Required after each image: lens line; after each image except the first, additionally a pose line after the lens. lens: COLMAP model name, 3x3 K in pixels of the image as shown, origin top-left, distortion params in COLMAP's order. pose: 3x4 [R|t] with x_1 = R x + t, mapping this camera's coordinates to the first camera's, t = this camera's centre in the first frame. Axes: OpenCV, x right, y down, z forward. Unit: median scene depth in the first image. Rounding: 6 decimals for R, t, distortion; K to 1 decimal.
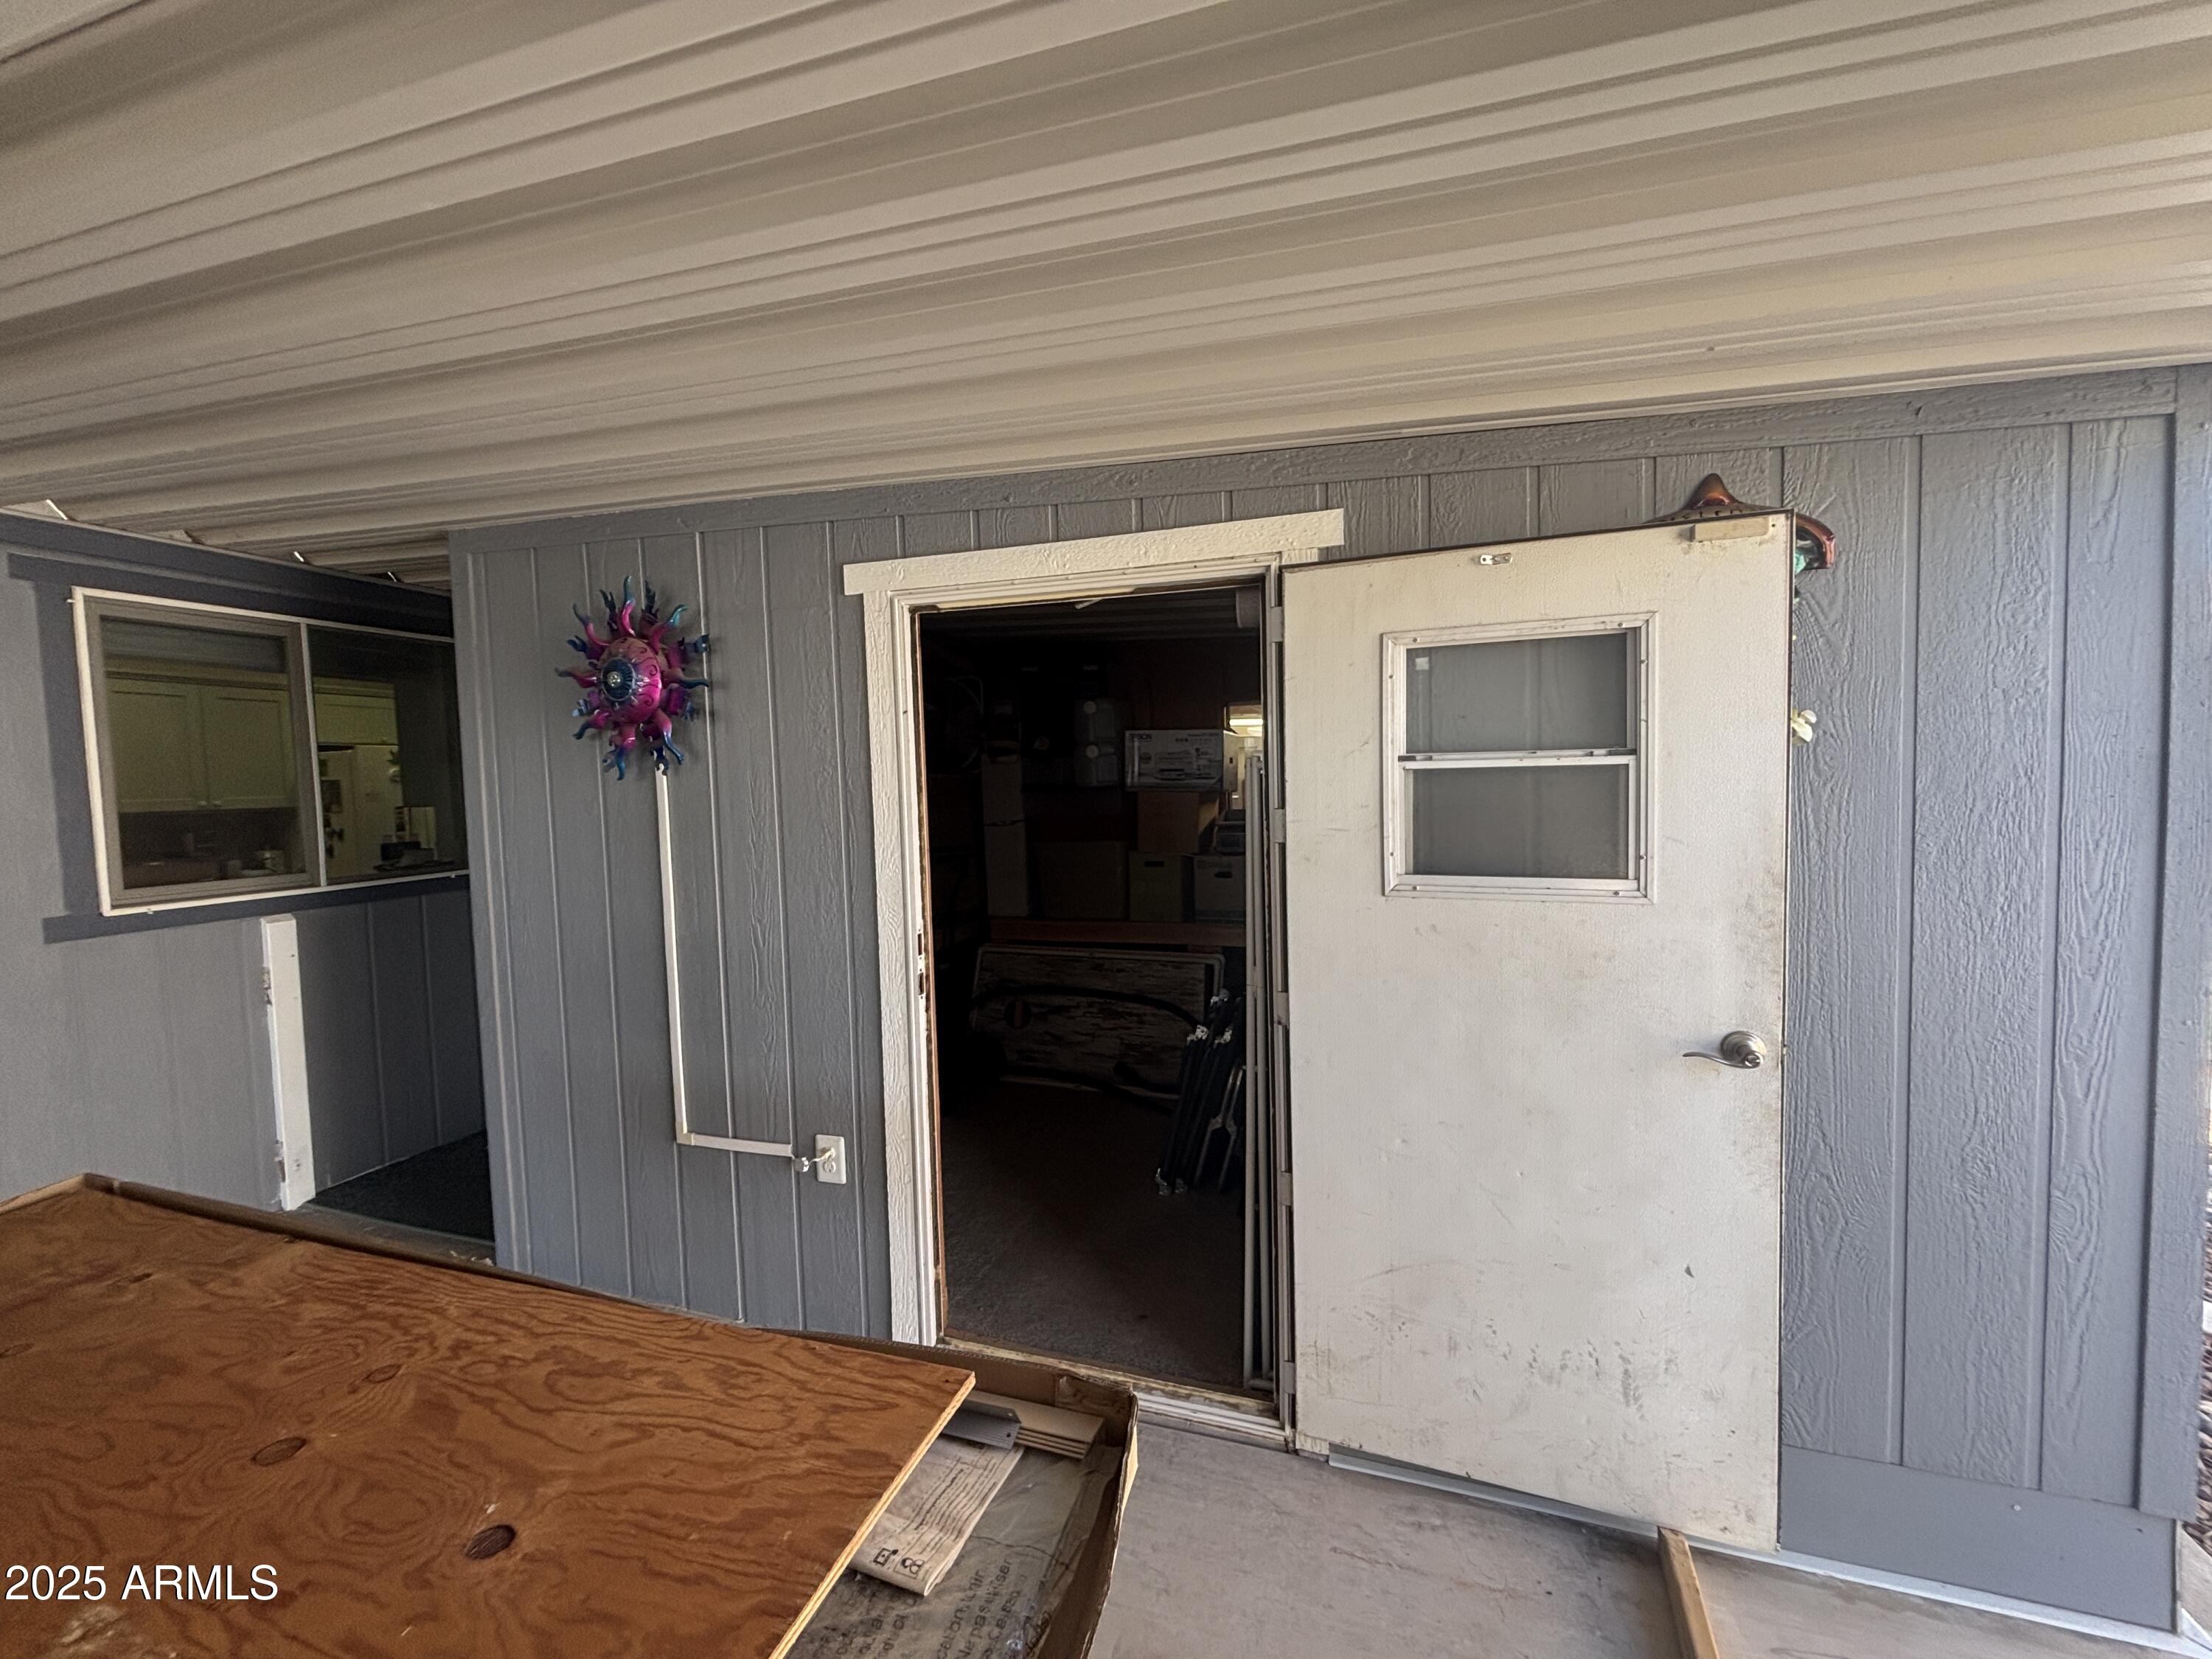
lens RADIAL K [[902.5, 0, 1110.1], [0, 902.5, 821.2], [0, 0, 1]] dist [0.001936, -0.000921]
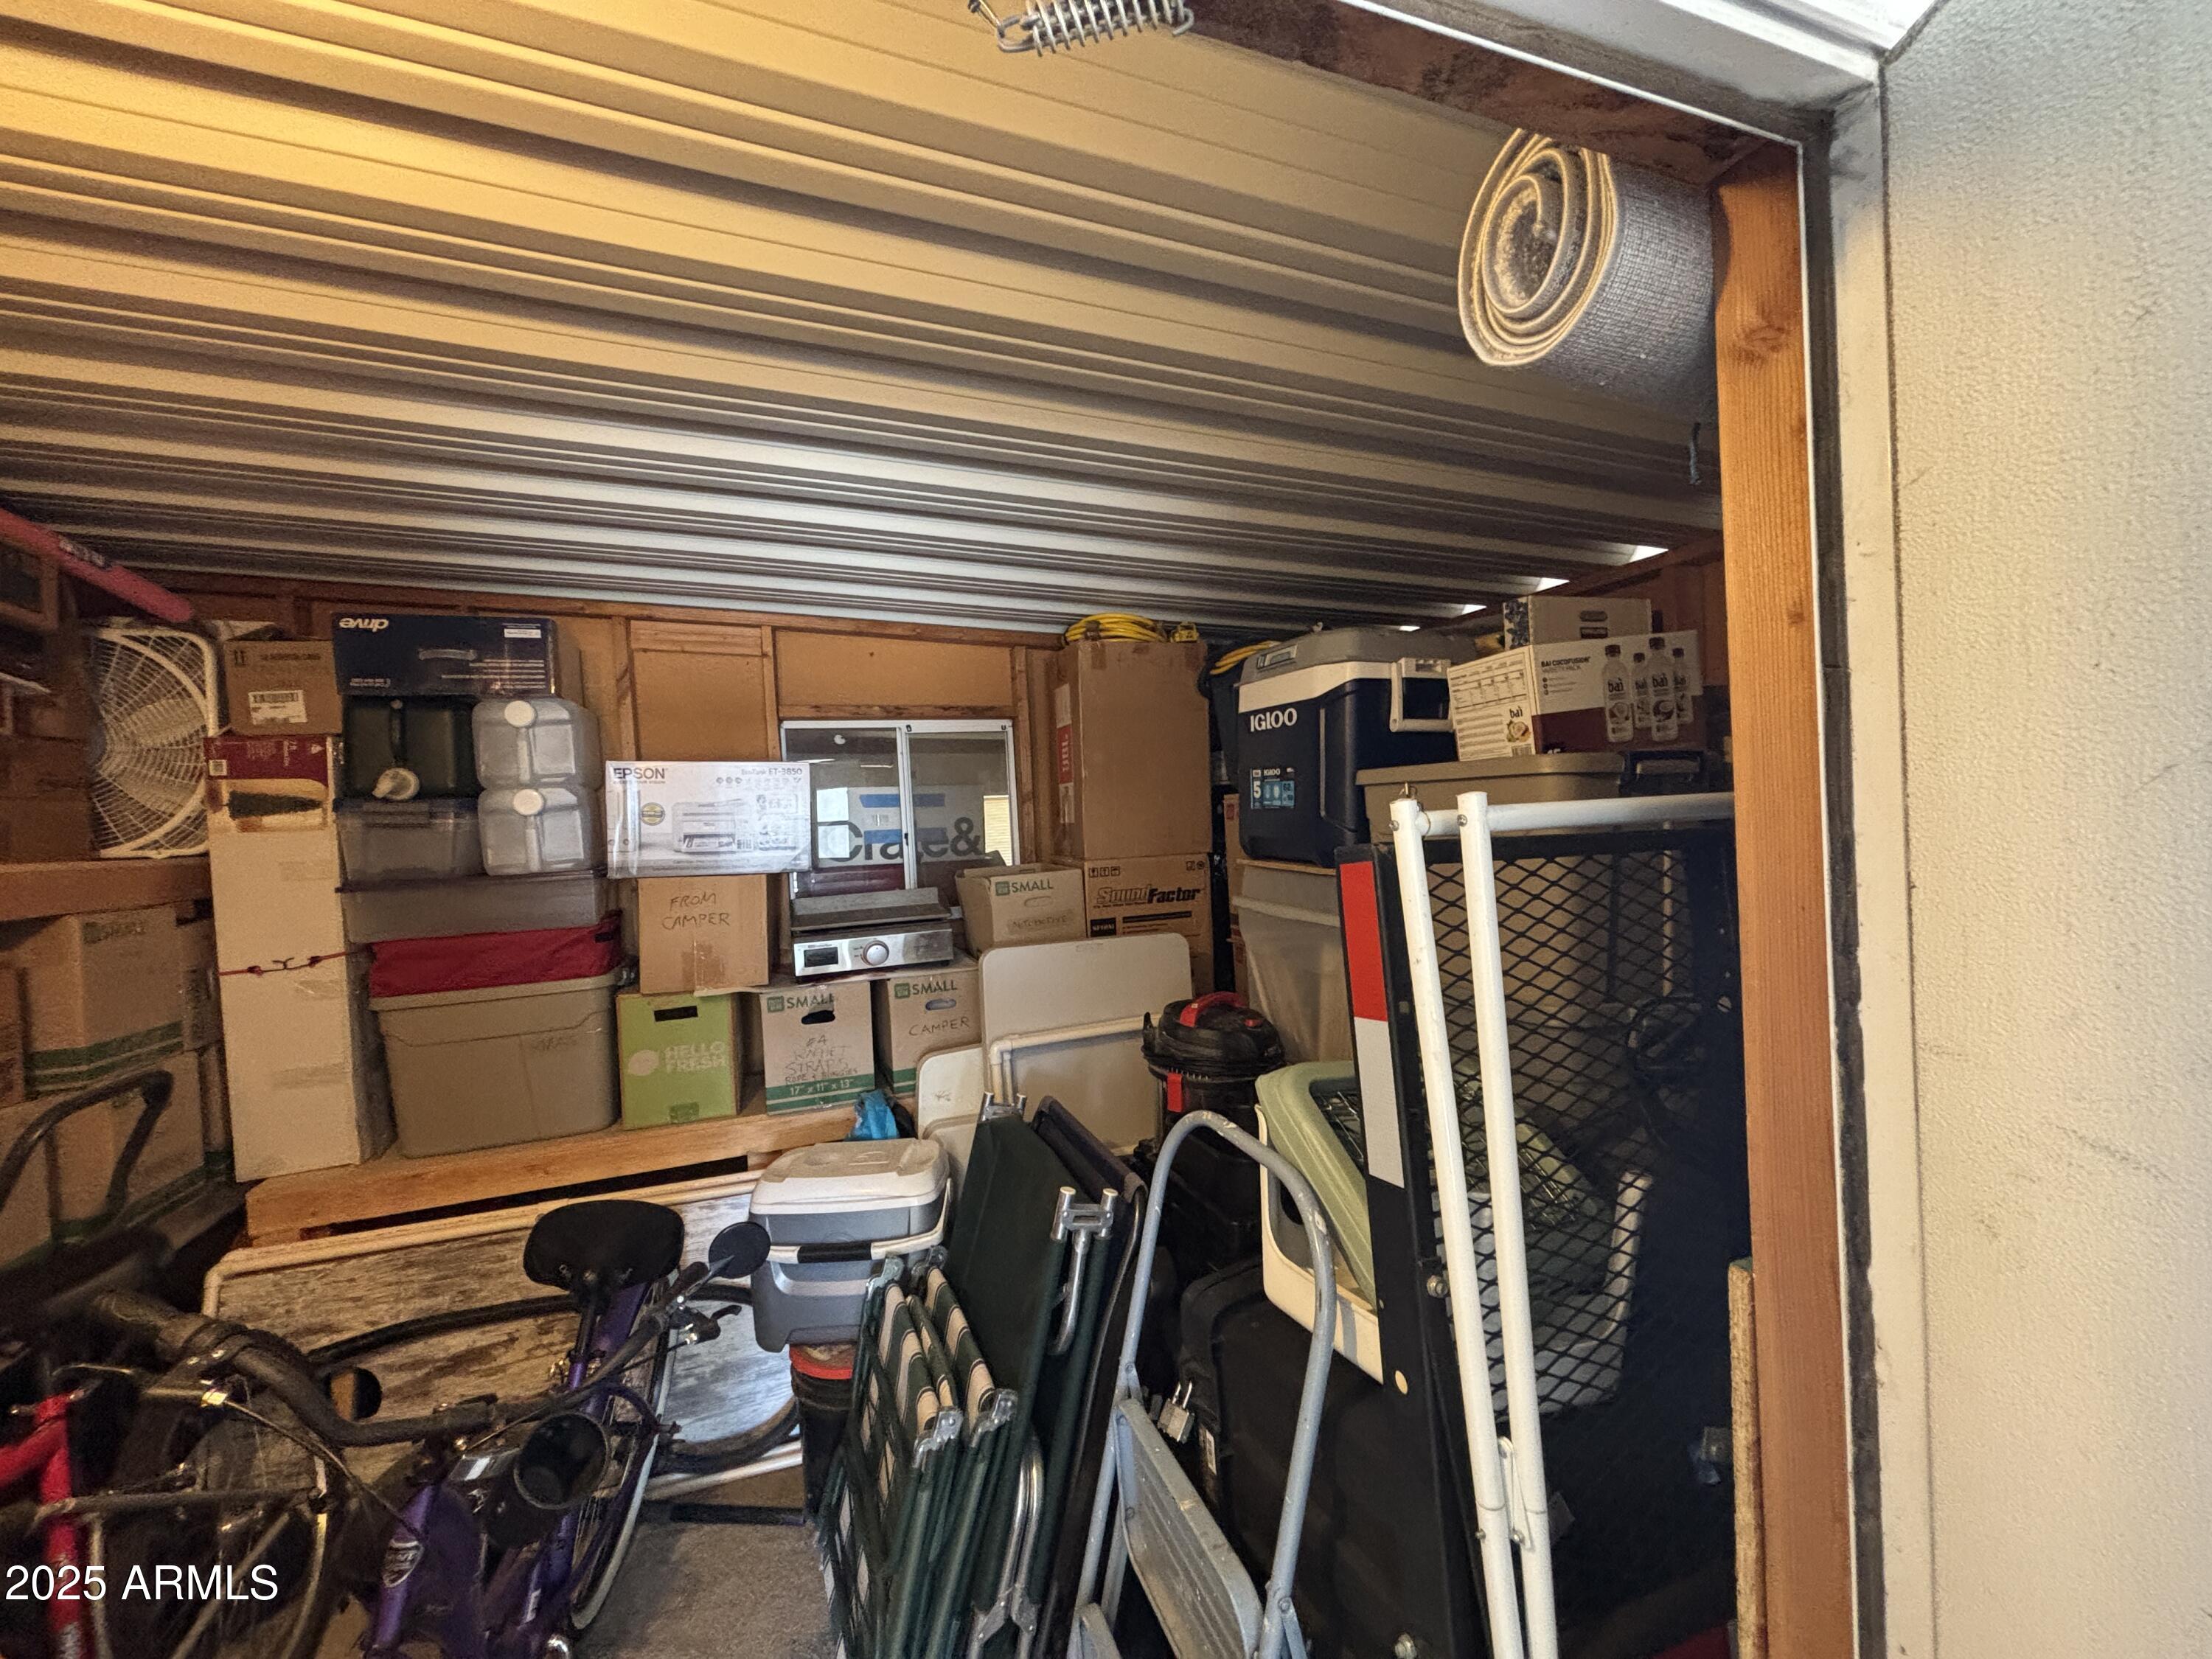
lens RADIAL K [[902.5, 0, 1111.8], [0, 902.5, 830.8], [0, 0, 1]] dist [0.001936, -0.000921]
pose [[0.787050, -0.019213, 0.616590, -0.073587], [0.057545, 0.997443, -0.042372, -0.021723], [-0.614199, 0.068831, 0.786144, 0.411406]]
